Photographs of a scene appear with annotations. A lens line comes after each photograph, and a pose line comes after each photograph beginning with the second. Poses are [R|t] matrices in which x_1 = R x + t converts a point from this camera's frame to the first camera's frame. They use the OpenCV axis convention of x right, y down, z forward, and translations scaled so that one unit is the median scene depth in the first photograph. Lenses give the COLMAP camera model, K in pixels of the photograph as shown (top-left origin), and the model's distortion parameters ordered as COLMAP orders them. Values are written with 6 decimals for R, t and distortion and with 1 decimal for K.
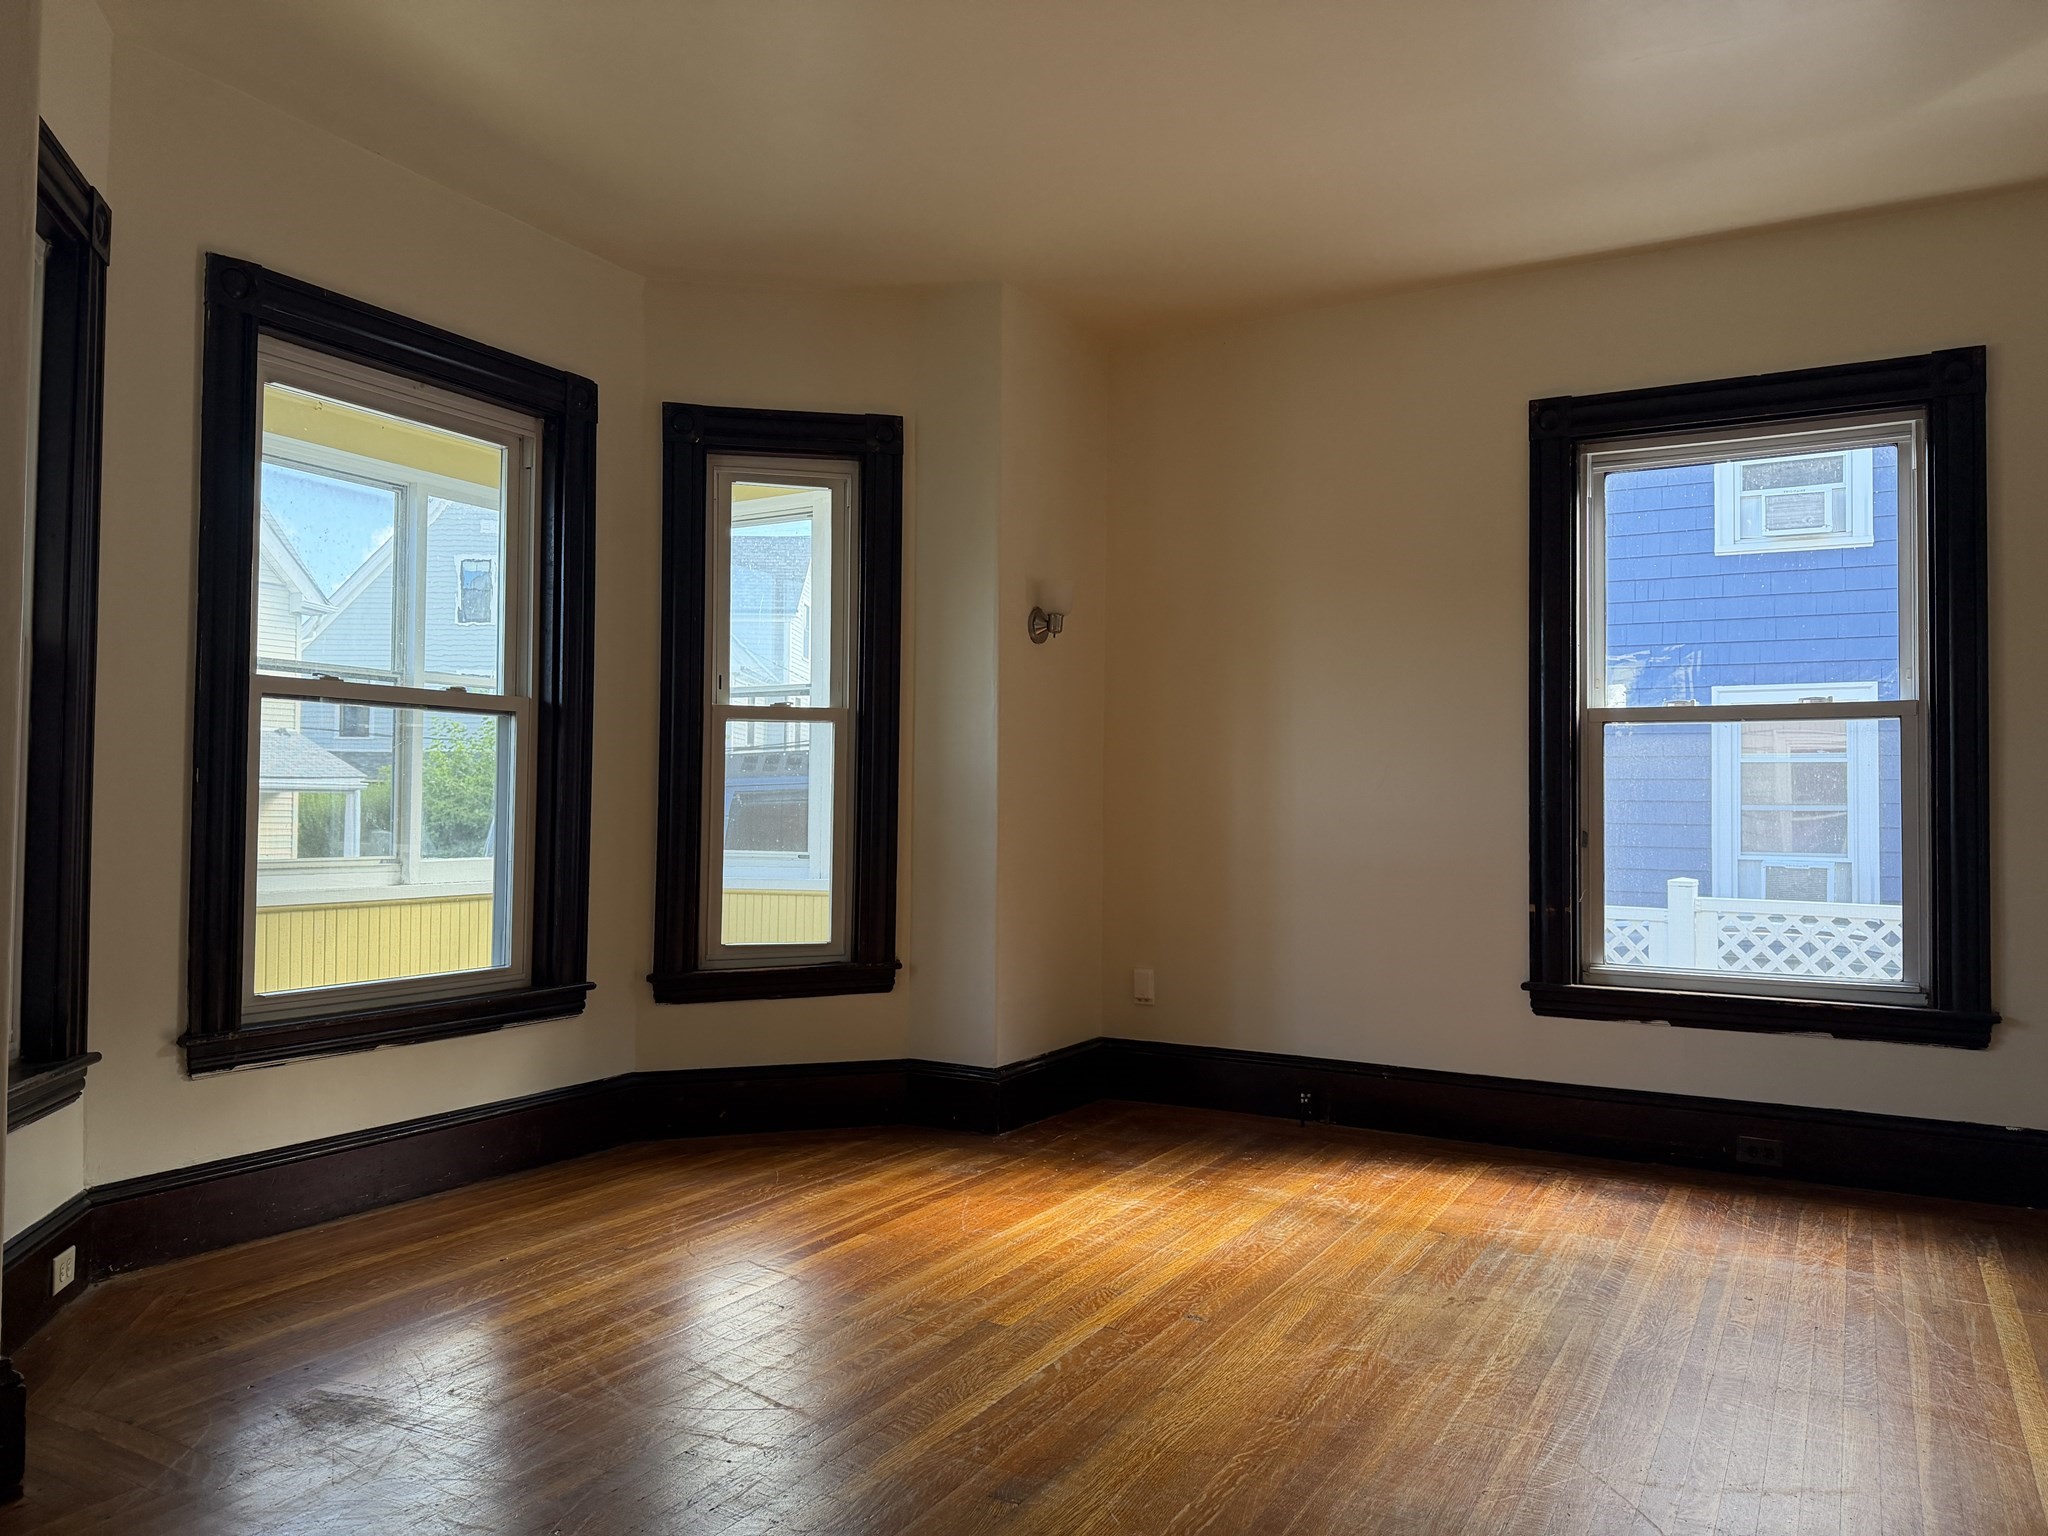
lens RADIAL K [[1434.4, 0, 1024.0], [0, 1434.4, 768.0], [0, 0, 1]] dist [-0.004374, -0.005003]
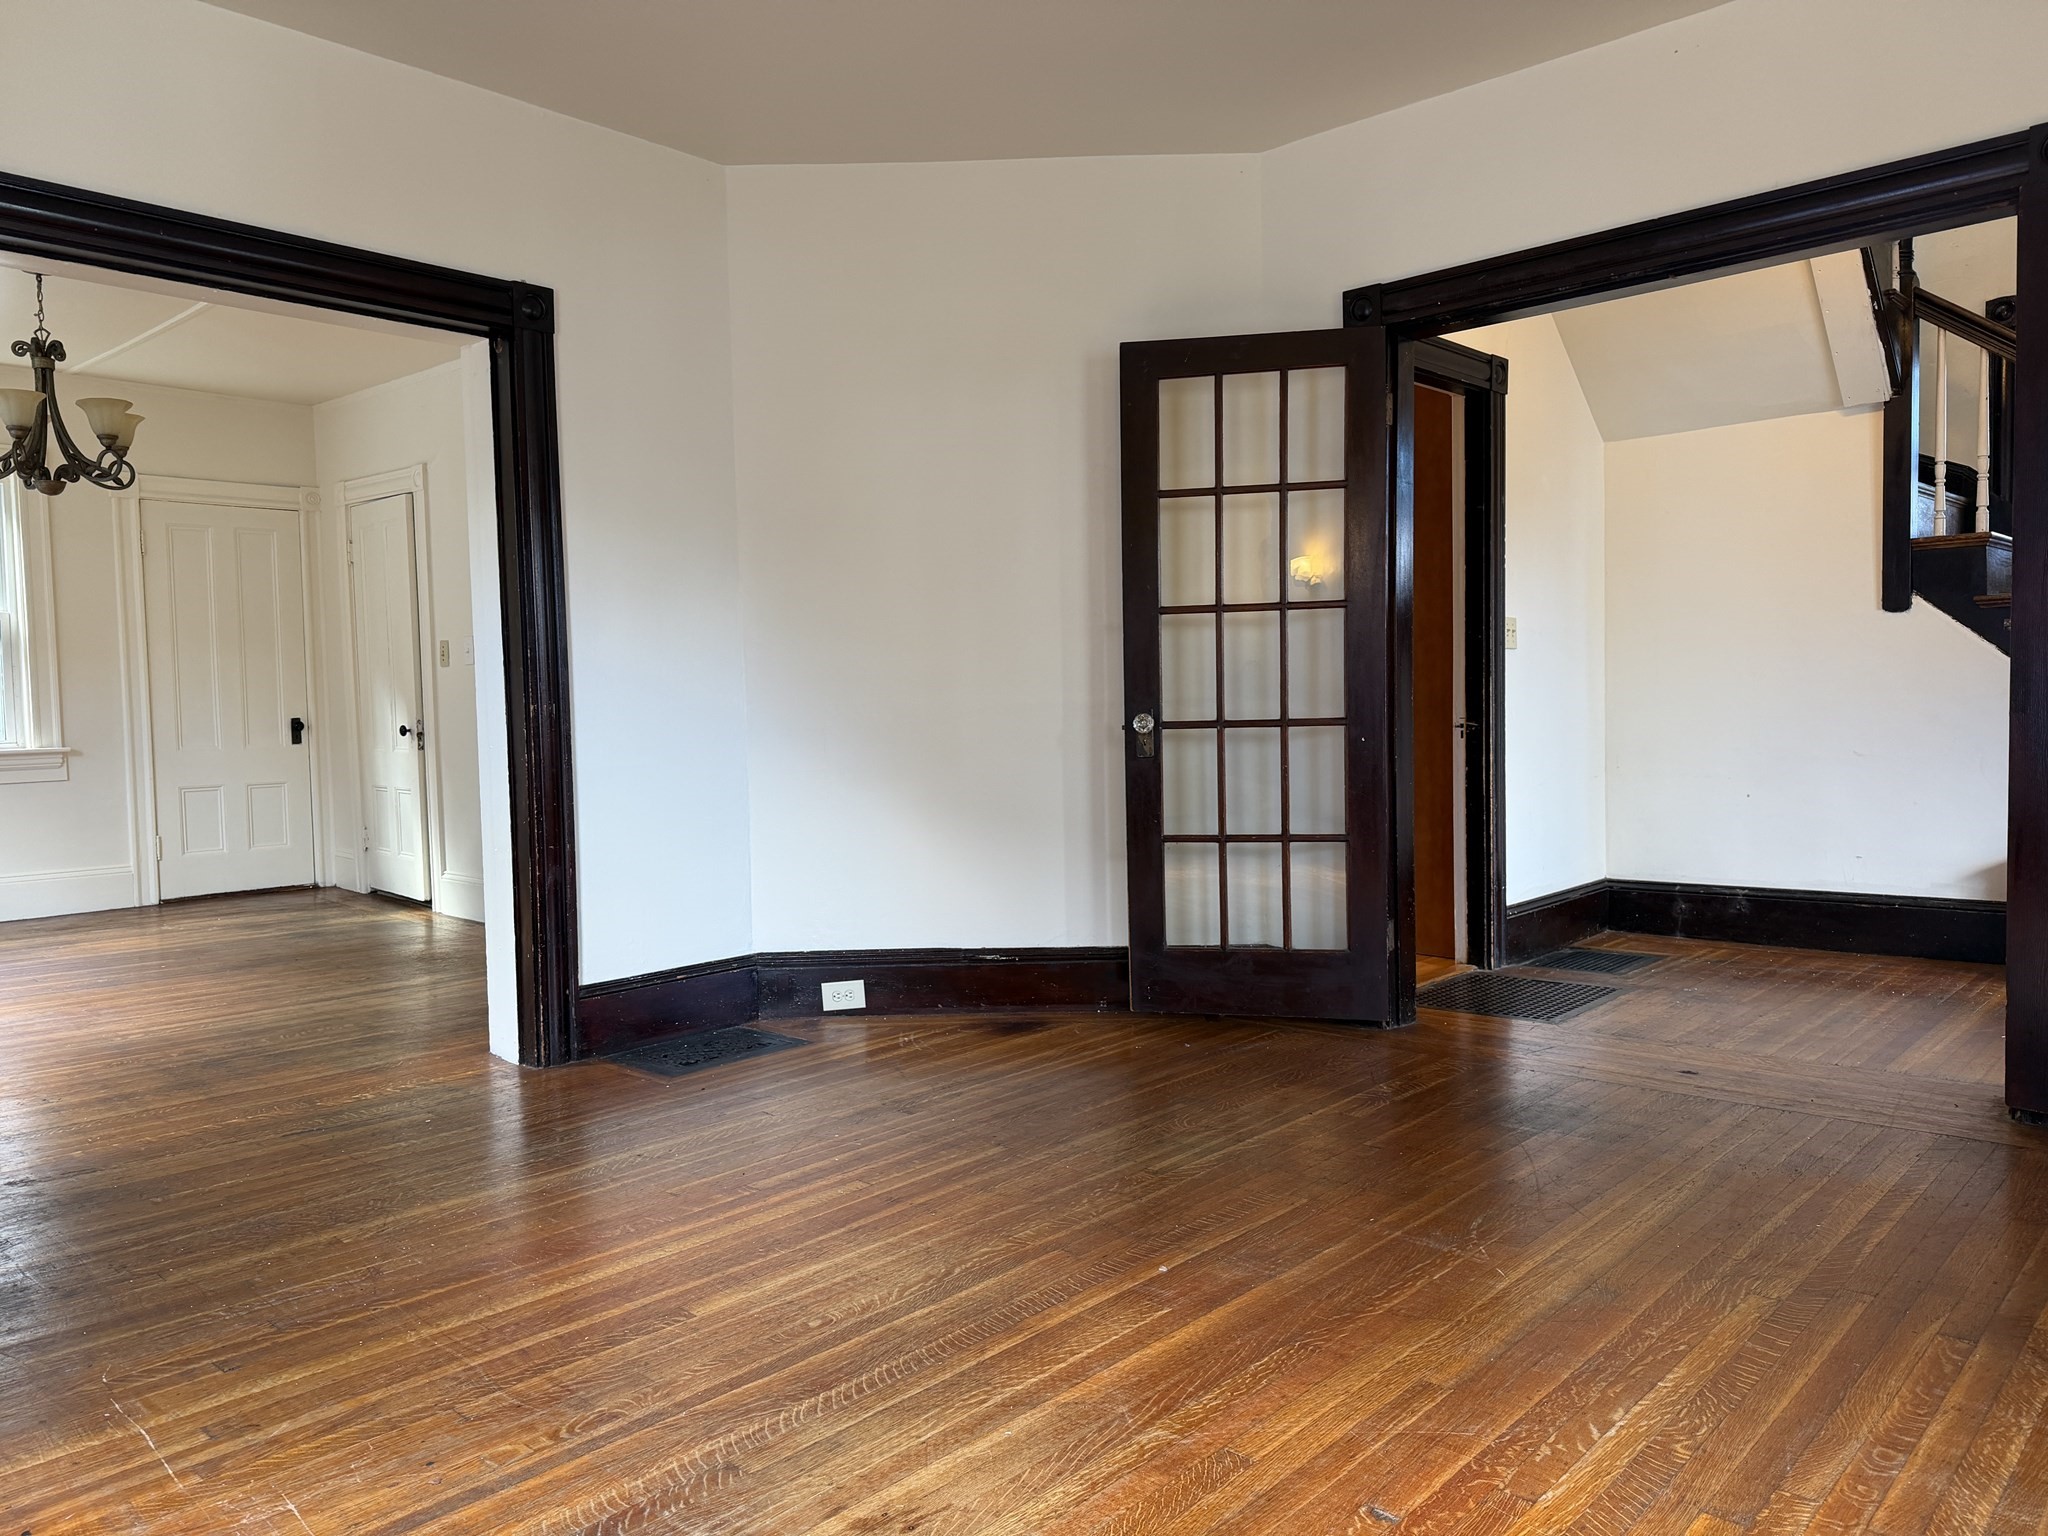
lens RADIAL K [[1434.4, 0, 1024.0], [0, 1434.4, 768.0], [0, 0, 1]] dist [-0.004374, -0.005003]
pose [[-0.973795, -0.005038, 0.227374, 0.141157], [0.003696, 0.999272, 0.037971, 0.048920], [-0.227399, 0.037816, -0.973067, 1.744564]]
